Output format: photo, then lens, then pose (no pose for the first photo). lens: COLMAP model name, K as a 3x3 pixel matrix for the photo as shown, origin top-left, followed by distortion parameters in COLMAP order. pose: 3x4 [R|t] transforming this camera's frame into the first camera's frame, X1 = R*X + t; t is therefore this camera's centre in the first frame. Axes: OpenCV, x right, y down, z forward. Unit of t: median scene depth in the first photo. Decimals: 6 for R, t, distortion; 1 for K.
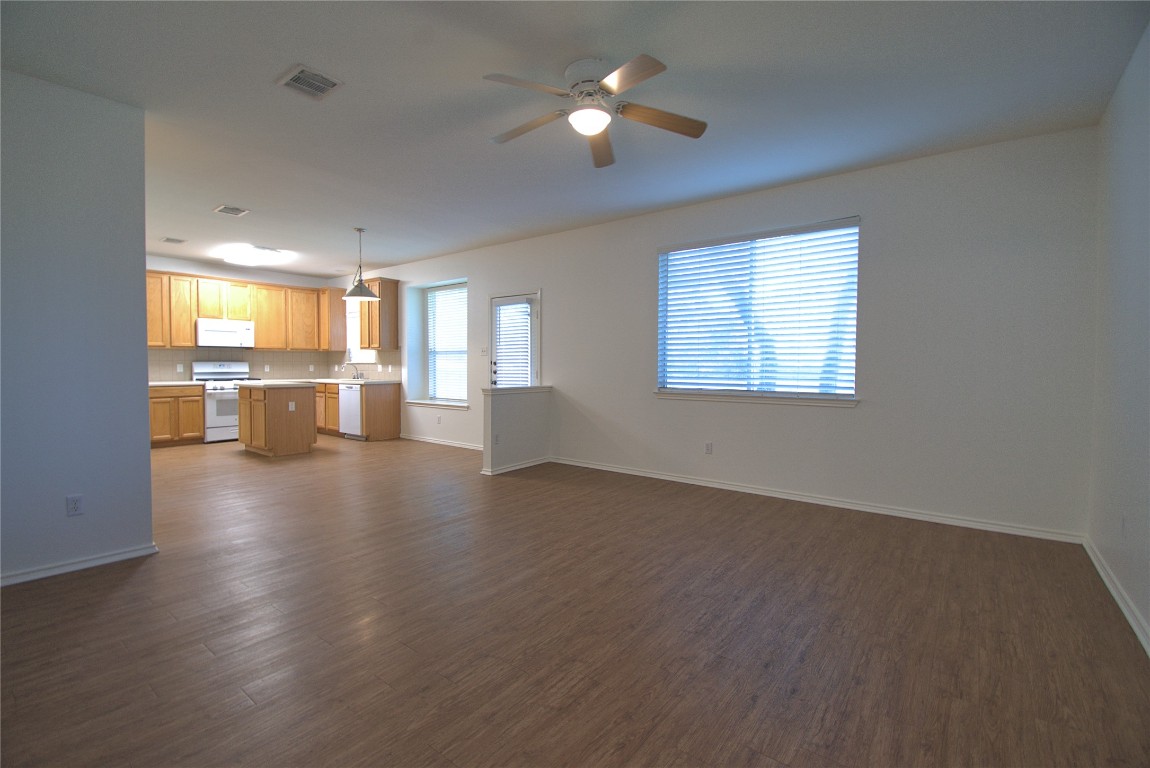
lens RADIAL K [[514.1, 0, 567.5], [0, 514.1, 383.1], [0, 0, 1]] dist [0.022029, -0.016087]
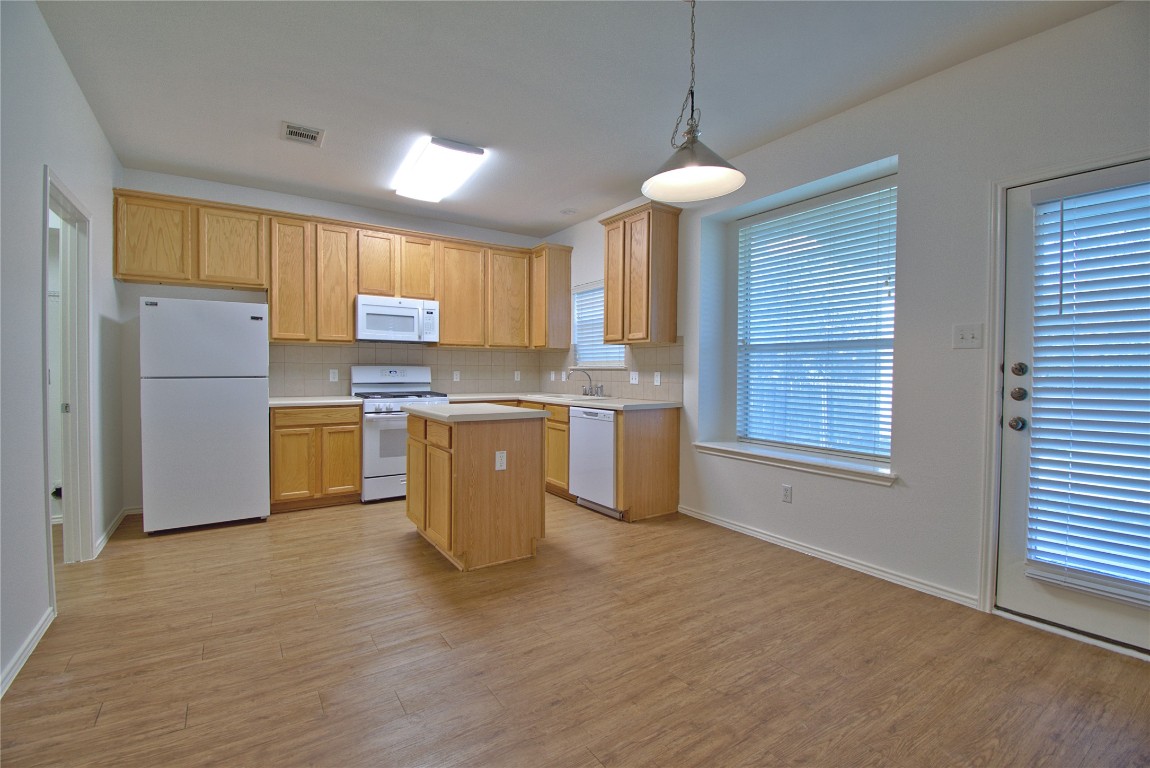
lens RADIAL K [[514.1, 0, 567.5], [0, 514.1, 383.1], [0, 0, 1]] dist [0.022029, -0.016087]
pose [[0.951011, 0.011578, -0.308942, -0.282663], [-0.015062, 0.999847, -0.008896, -0.018567], [0.308791, 0.013113, 0.951039, 0.487681]]
